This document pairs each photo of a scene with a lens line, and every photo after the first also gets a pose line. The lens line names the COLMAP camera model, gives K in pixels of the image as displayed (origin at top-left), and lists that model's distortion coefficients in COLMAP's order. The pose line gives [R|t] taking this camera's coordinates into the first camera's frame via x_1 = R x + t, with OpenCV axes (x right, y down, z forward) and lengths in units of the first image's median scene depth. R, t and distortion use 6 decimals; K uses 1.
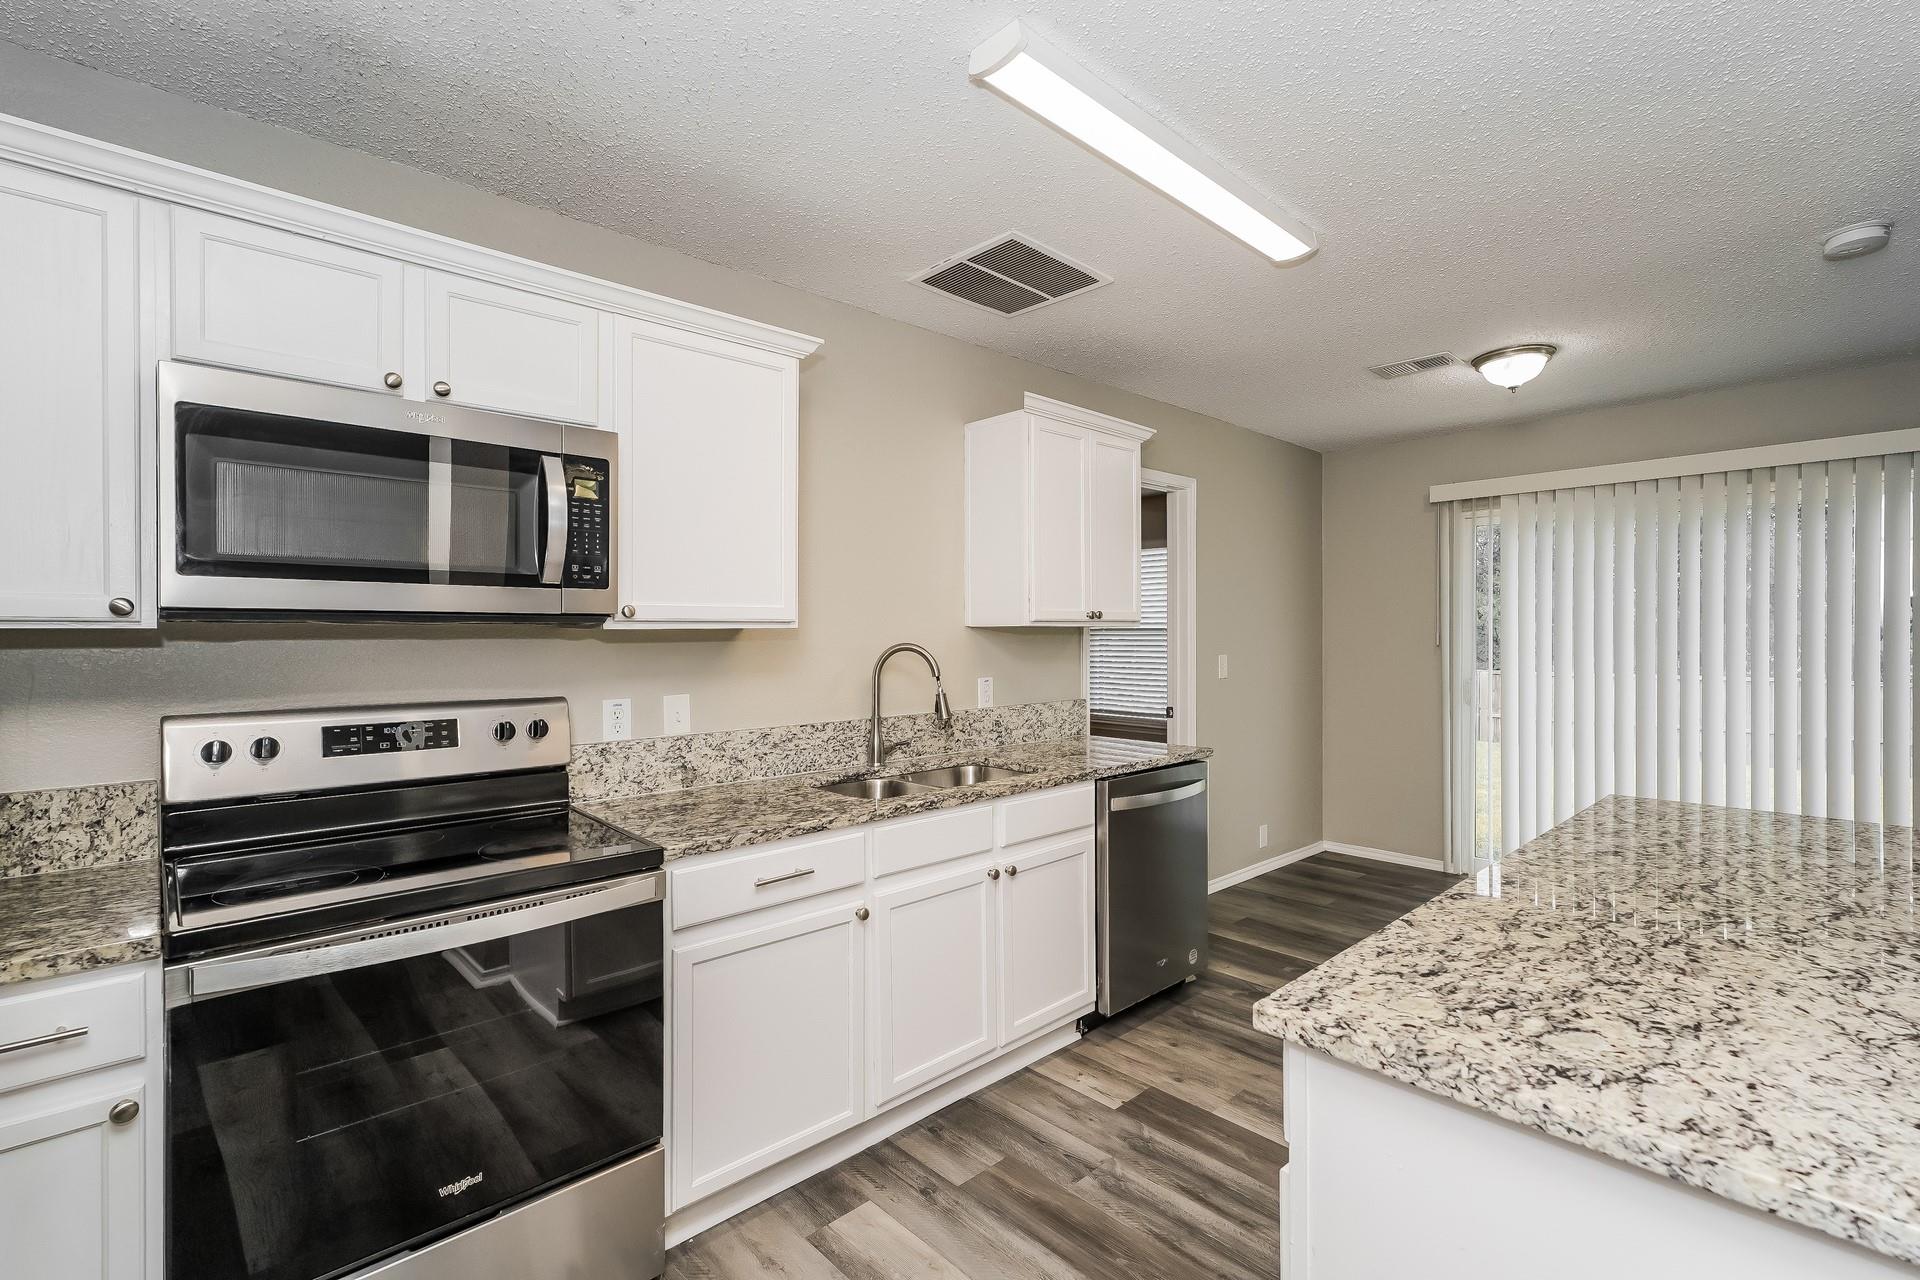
lens RADIAL K [[861.8, 0, 968.2], [0, 861.8, 635.8], [0, 0, 1]] dist [0.000635, -0.000024]
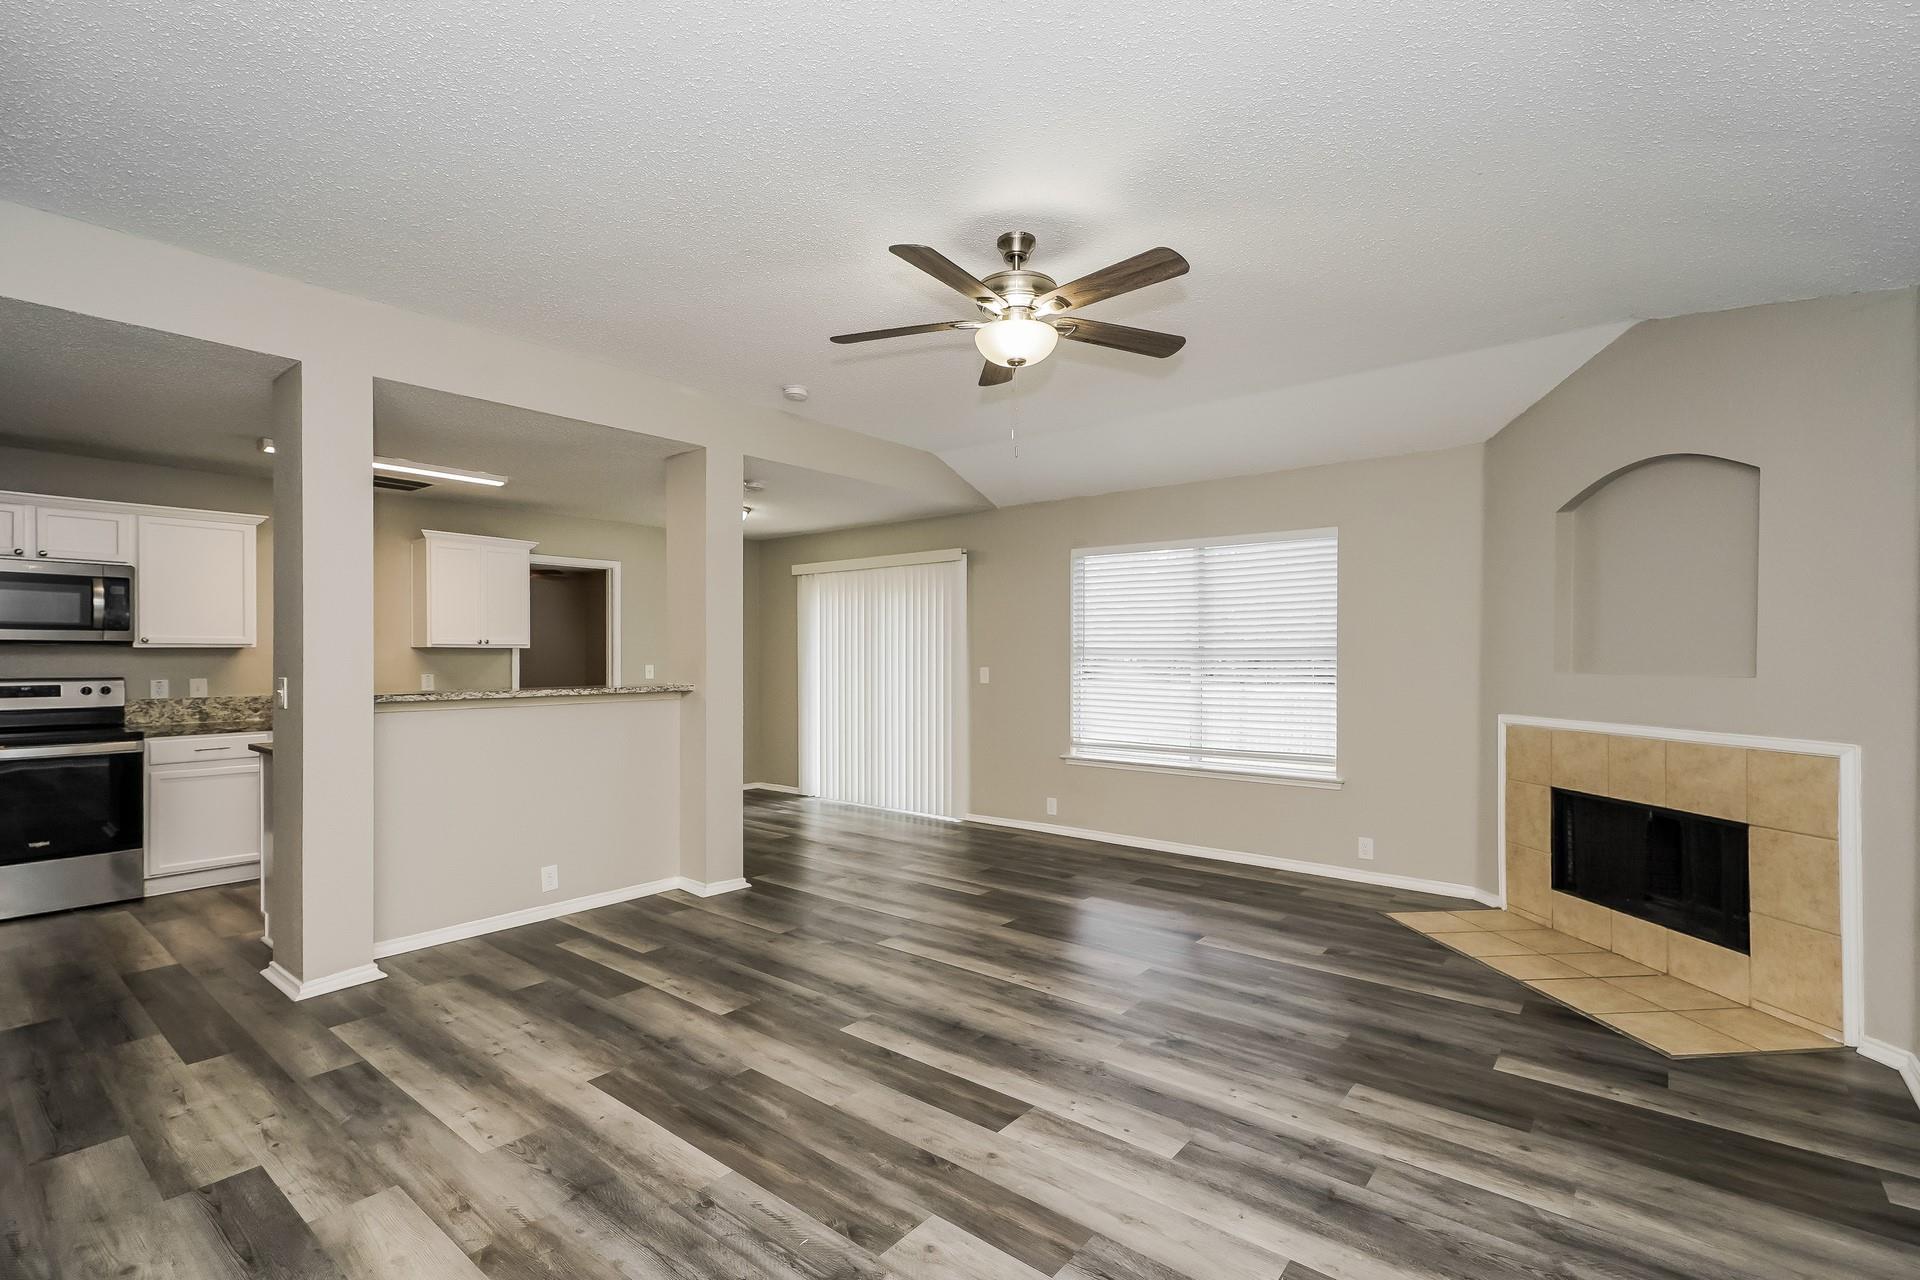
lens RADIAL K [[871.2, 0, 1005.9], [0, 871.2, 657.9], [0, 0, 1]] dist [0.000573, 0.000224]
pose [[0.989333, 0.003409, 0.145630, 1.604290], [-0.003322, 0.999994, -0.000839, 0.015115], [-0.145632, 0.000346, 0.989339, -1.726160]]
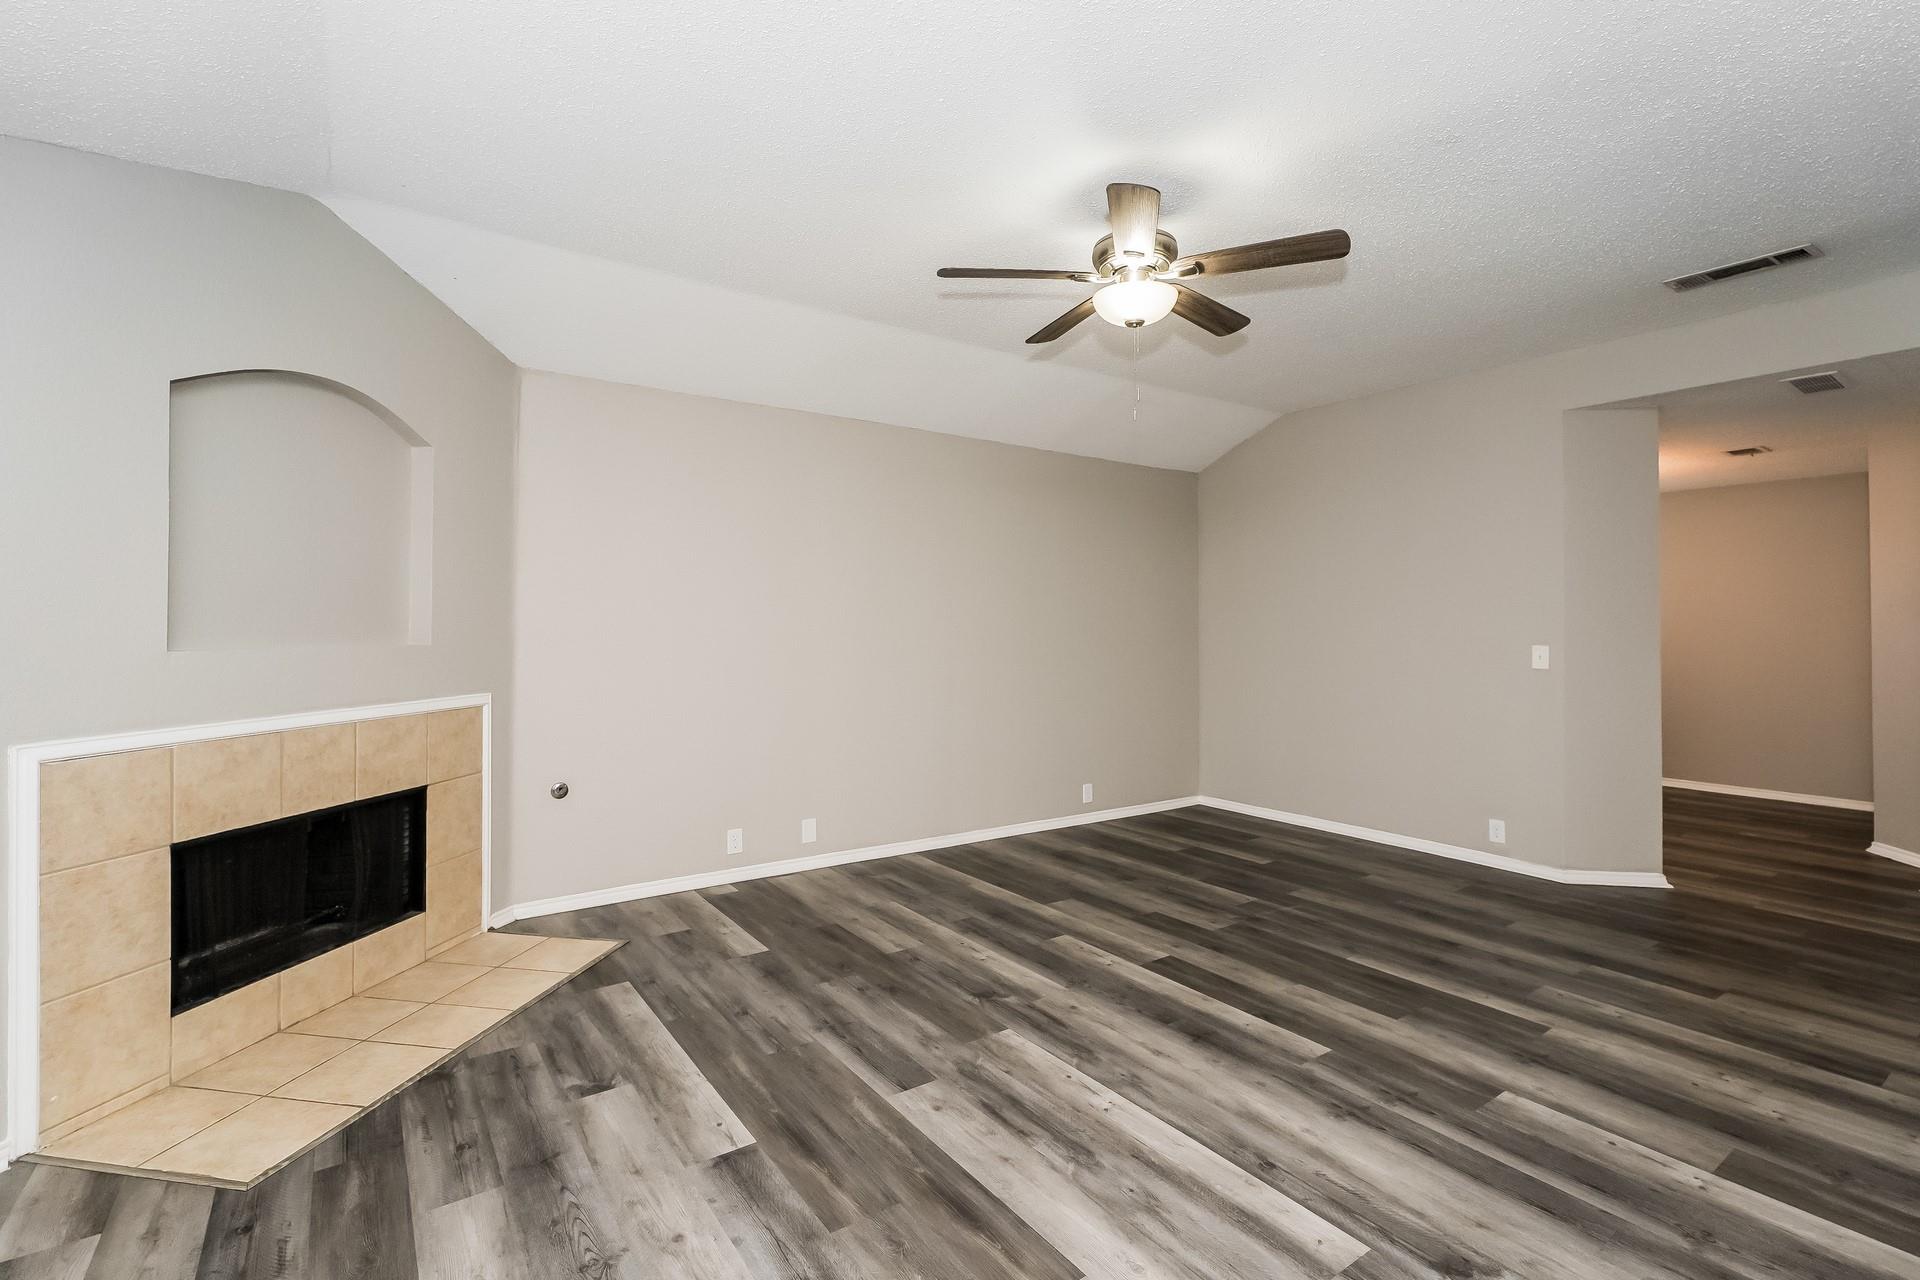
lens RADIAL K [[890.8, 0, 1016.7], [0, 890.8, 617.0], [0, 0, 1]] dist [0.002346, 0.000404]
pose [[-0.992688, 0.001869, 0.120691, 1.850237], [0.000830, 0.999962, -0.008656, 0.006419], [-0.120703, -0.008492, -0.992652, 1.178184]]
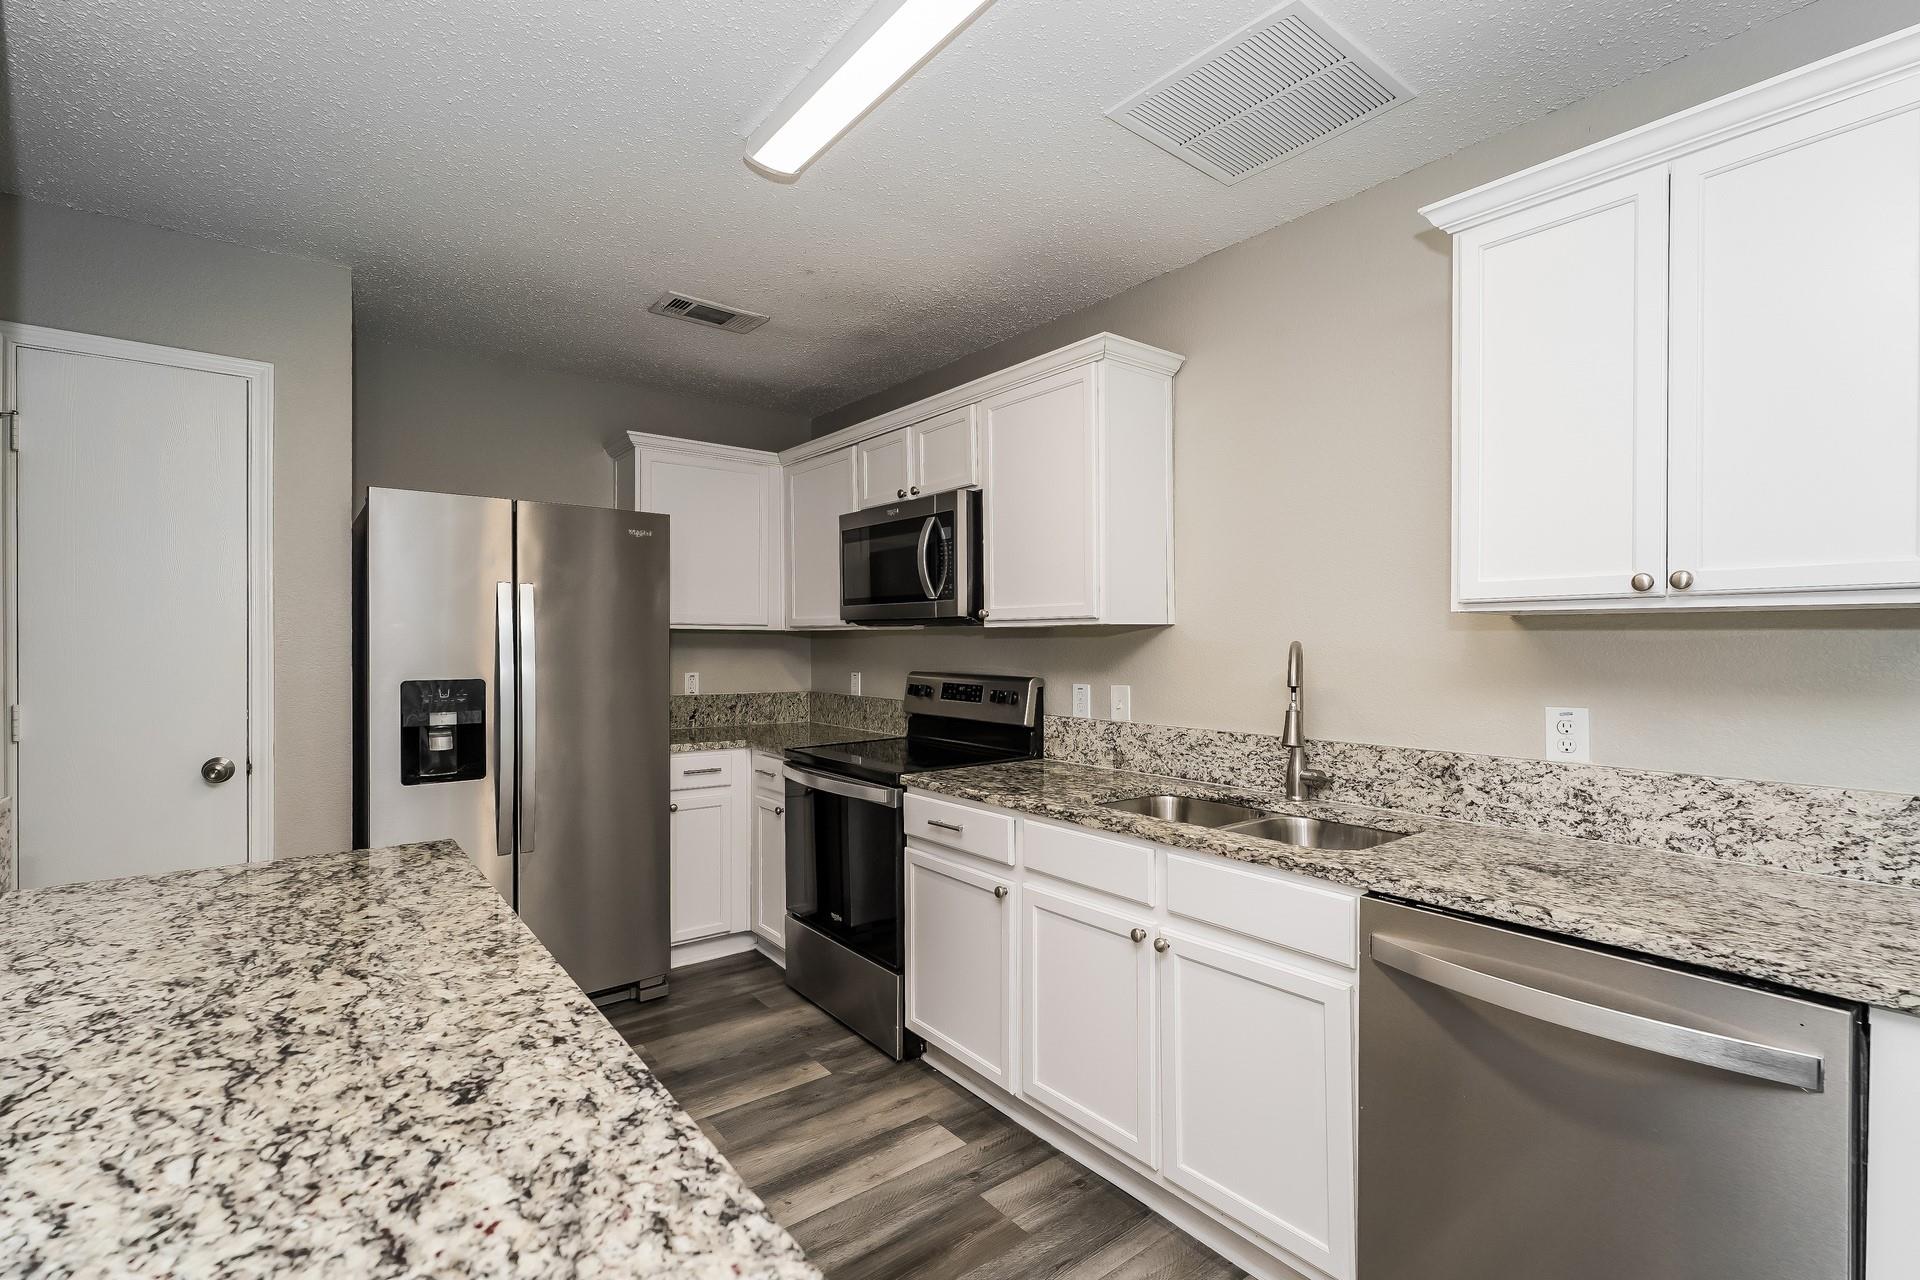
lens RADIAL K [[865.9, 0, 960.0], [0, 865.9, 640.0], [0, 0, 1]] dist [-0.000384, 0.000546]
pose [[-0.088993, -0.000665, -0.996032, 0.979998], [-0.005907, 0.999983, -0.000140, 0.012637], [0.996015, 0.005872, -0.088995, 1.078962]]
